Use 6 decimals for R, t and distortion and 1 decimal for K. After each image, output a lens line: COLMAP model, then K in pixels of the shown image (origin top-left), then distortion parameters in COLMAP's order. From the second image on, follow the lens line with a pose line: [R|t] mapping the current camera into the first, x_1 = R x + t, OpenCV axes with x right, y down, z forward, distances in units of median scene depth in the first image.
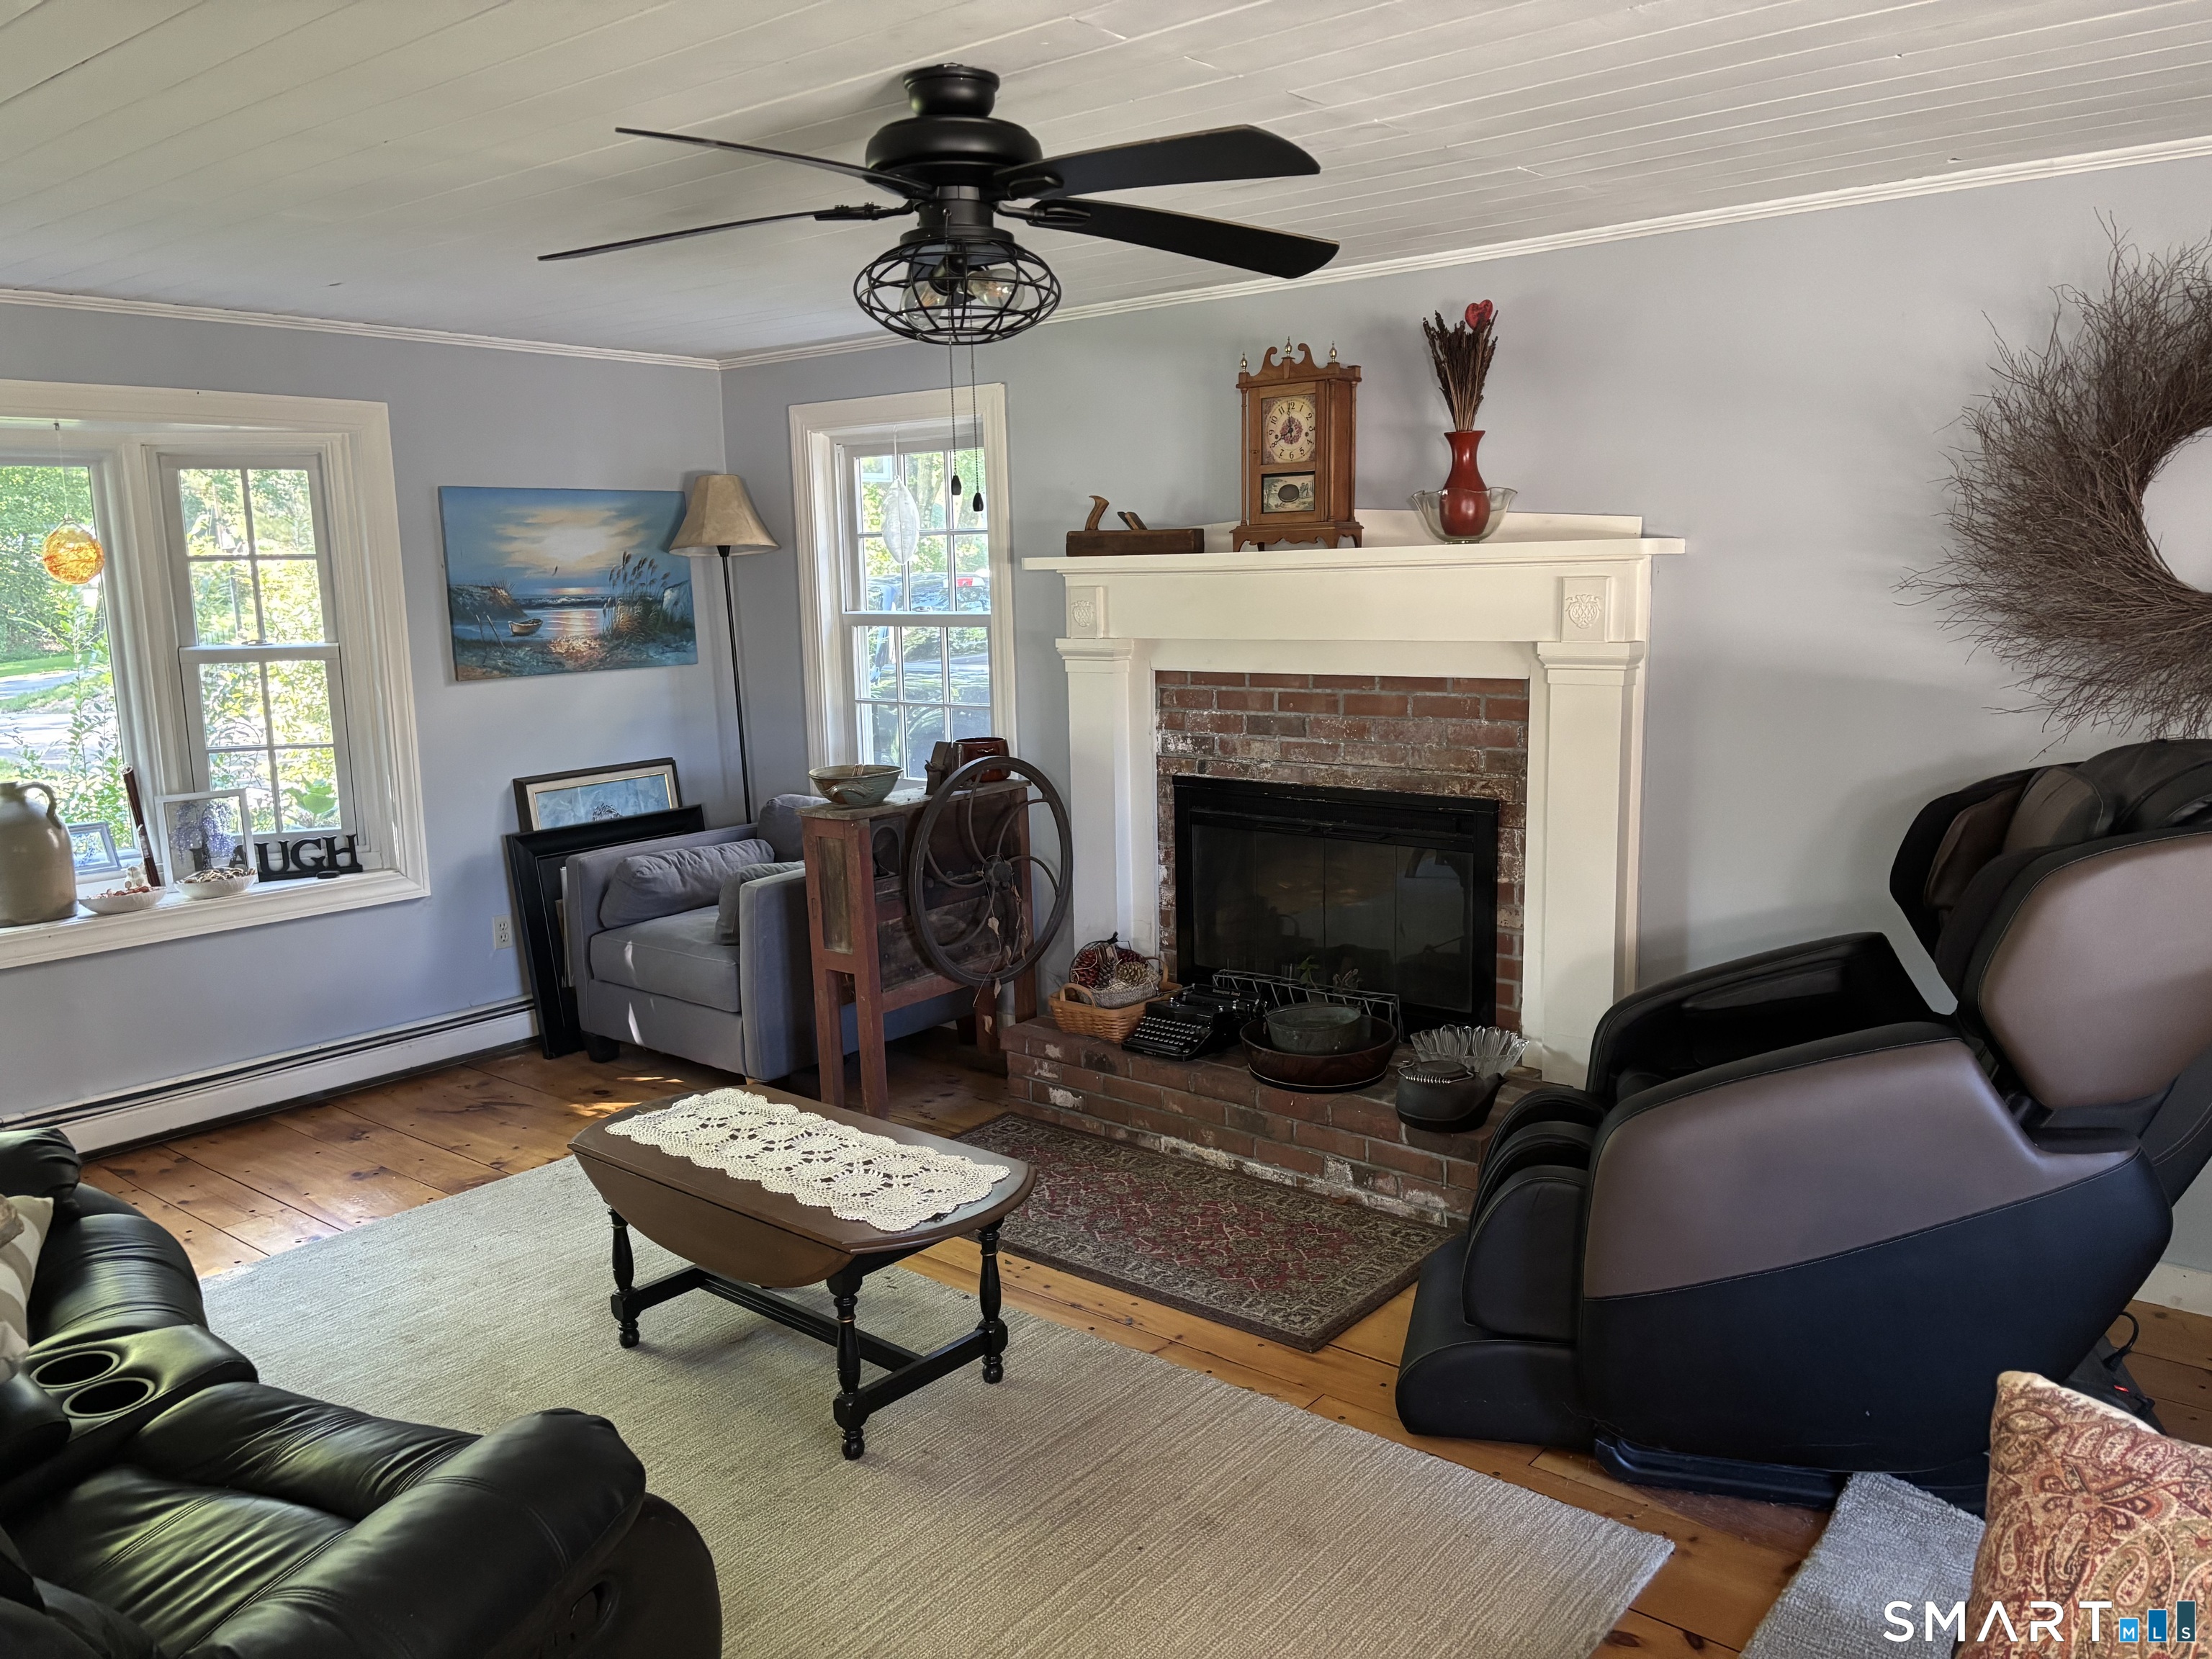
lens RADIAL K [[1663.2, 0, 1103.4], [0, 1663.2, 837.6], [0, 0, 1]] dist [0.064443, -0.009474]
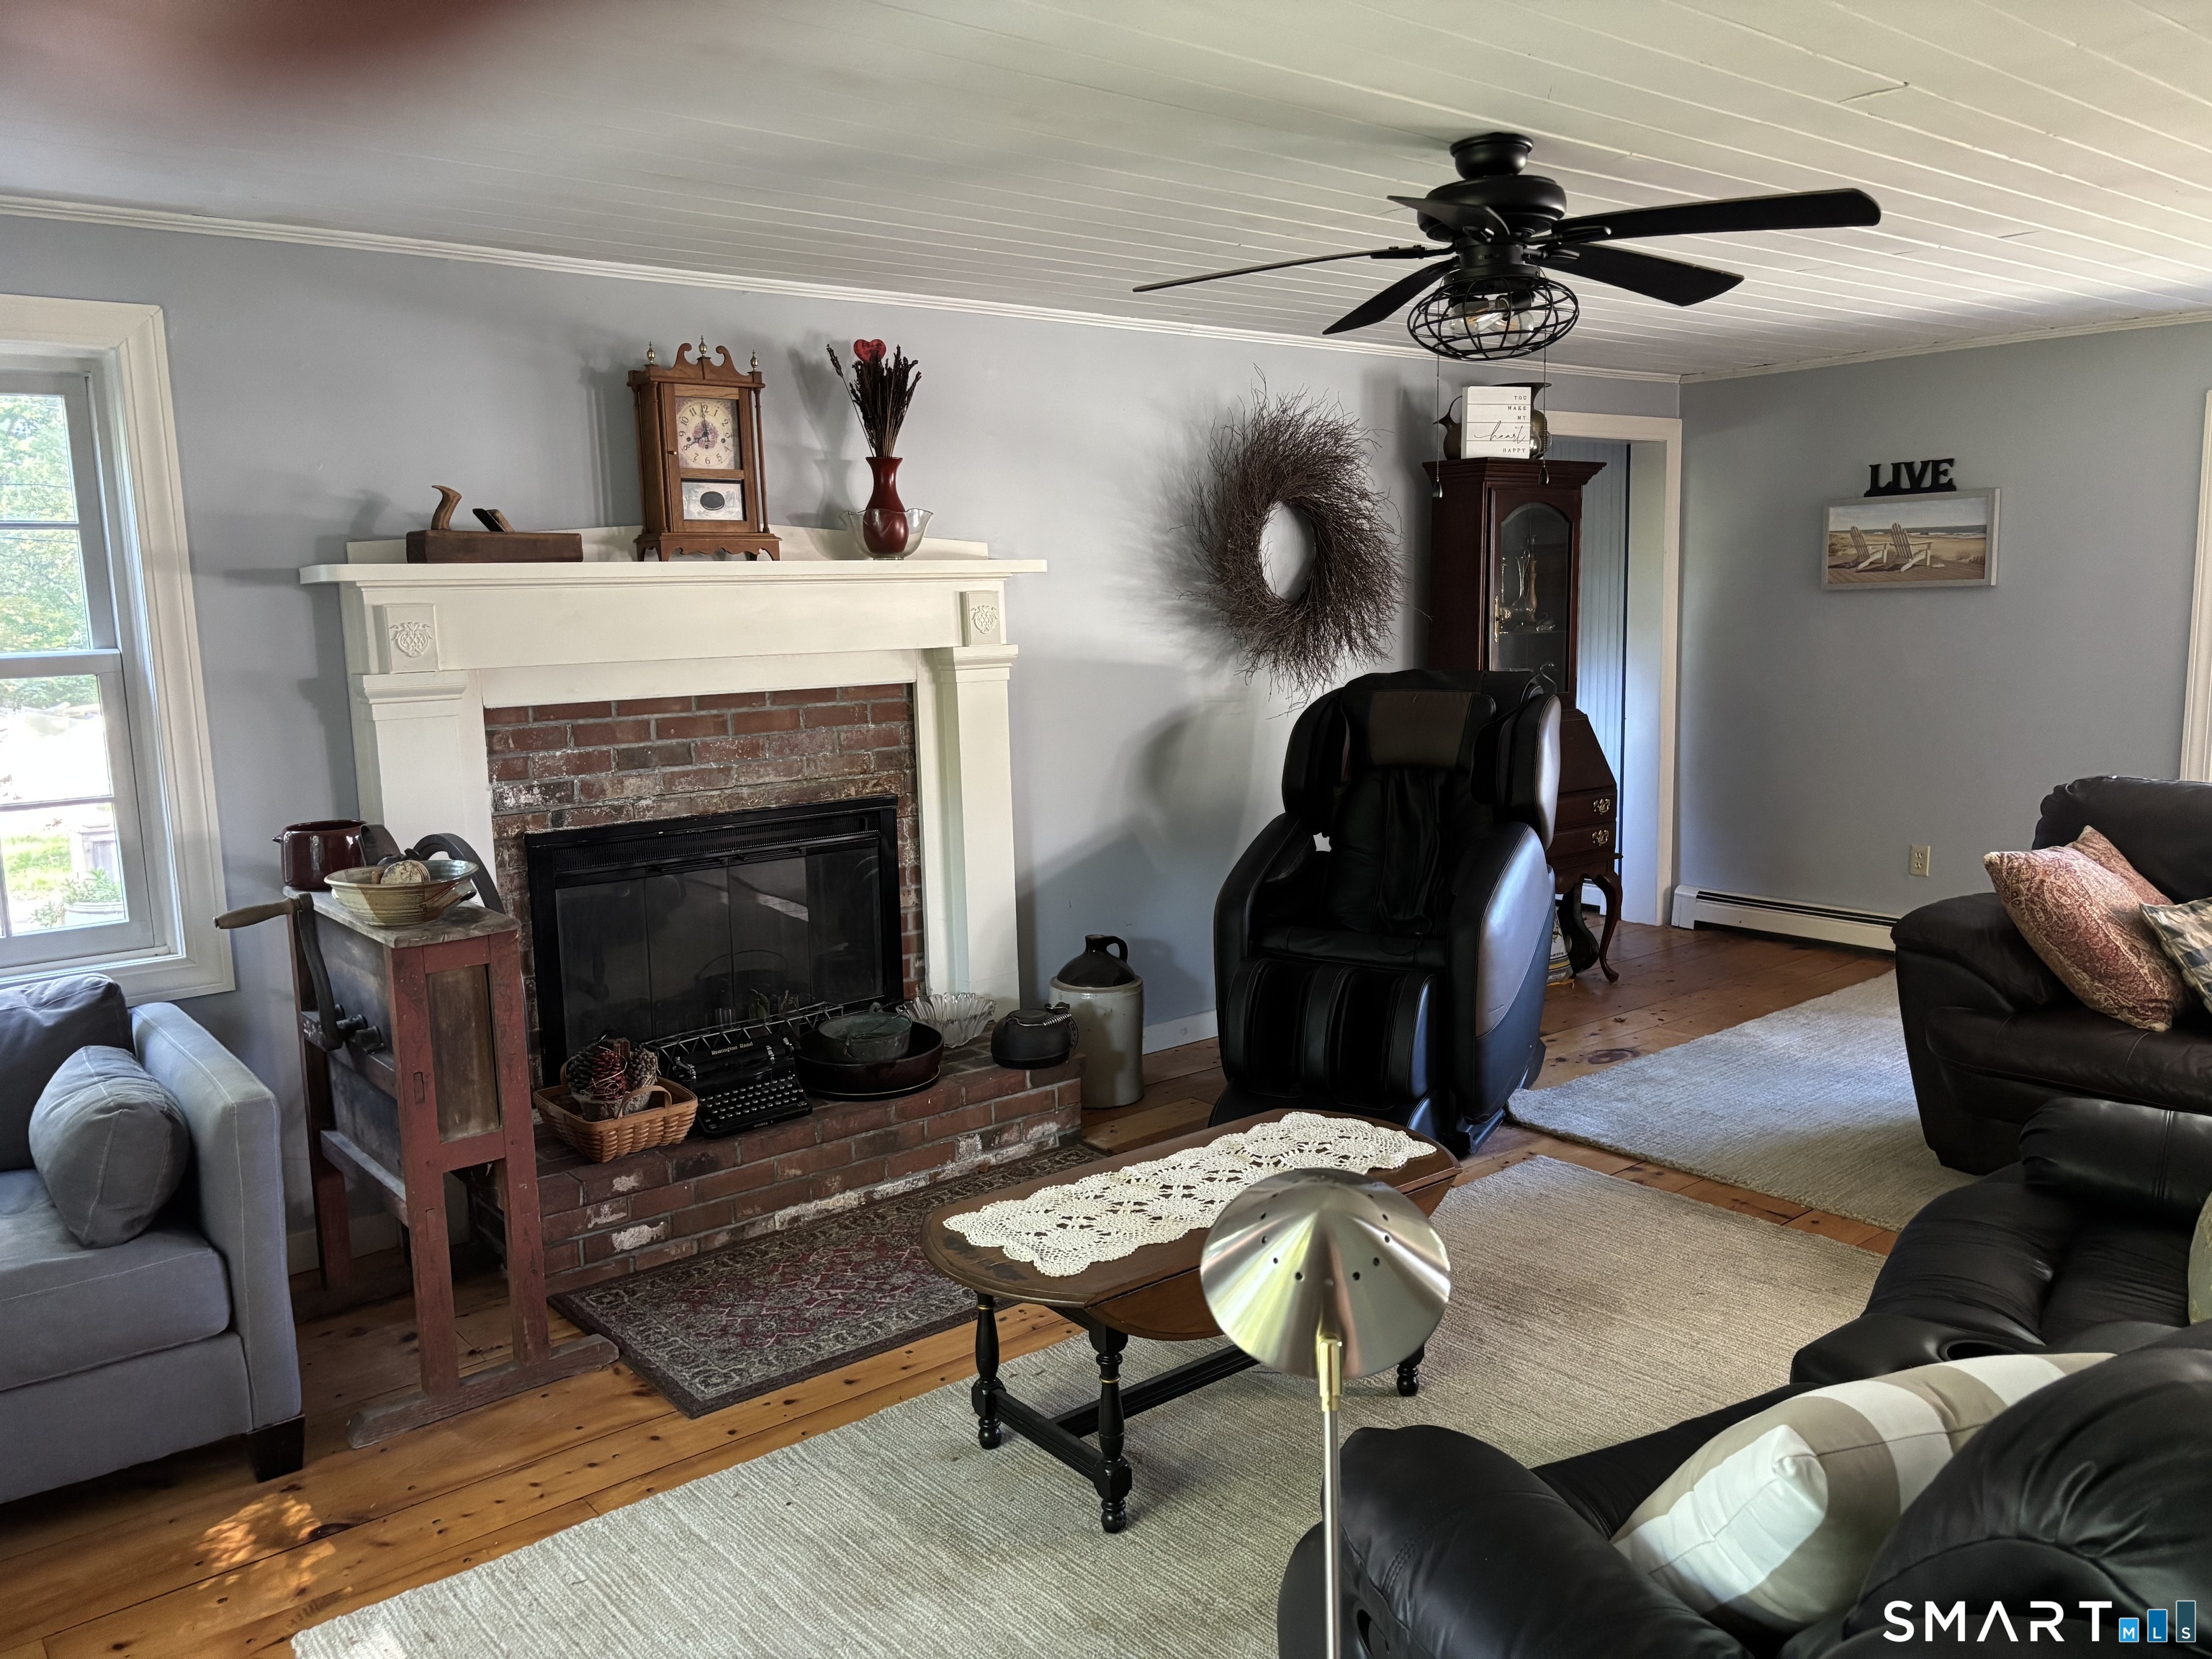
lens RADIAL K [[1663.2, 0, 1107.7], [0, 1663.2, 825.3], [0, 0, 1]] dist [0.064443, -0.009474]
pose [[0.175118, -0.114504, 0.977866, -0.784368], [0.181239, 0.979990, 0.082296, -0.064183], [-0.967722, 0.162816, 0.192366, 0.628155]]
